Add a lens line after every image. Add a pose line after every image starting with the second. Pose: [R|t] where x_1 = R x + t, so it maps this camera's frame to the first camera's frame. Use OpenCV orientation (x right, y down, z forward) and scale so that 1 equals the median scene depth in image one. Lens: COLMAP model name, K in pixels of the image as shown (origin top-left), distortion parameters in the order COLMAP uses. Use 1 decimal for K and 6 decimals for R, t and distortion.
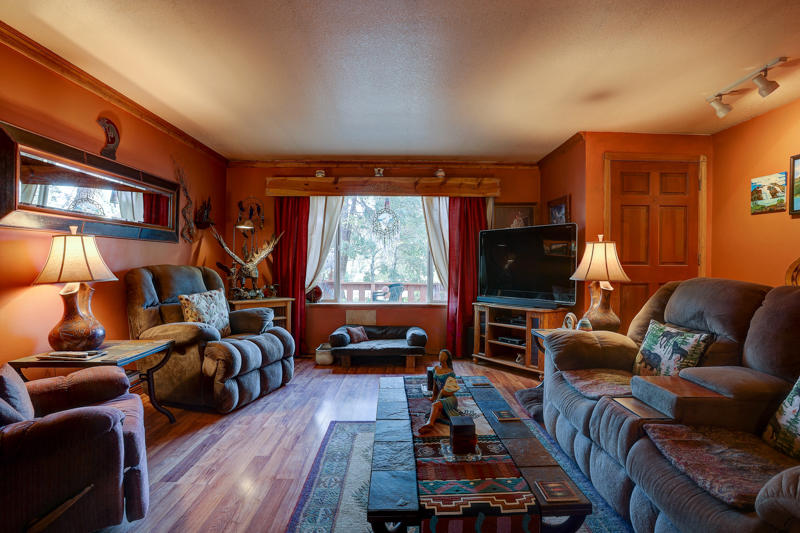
lens RADIAL K [[394.0, 0, 403.6], [0, 394.0, 265.8], [0, 0, 1]] dist [-0.053482, 0.011489]
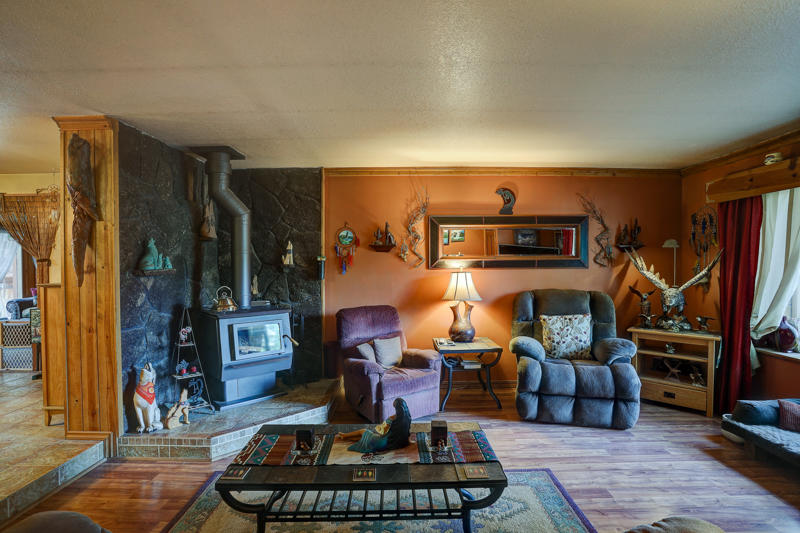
lens RADIAL K [[394.0, 0, 400.8], [0, 394.0, 264.3], [0, 0, 1]] dist [-0.053482, 0.011489]
pose [[-0.023482, 0.000408, -0.999724, 0.561033], [0.002129, 0.999998, 0.000358, -0.072706], [0.999722, -0.002120, -0.023483, 0.490023]]
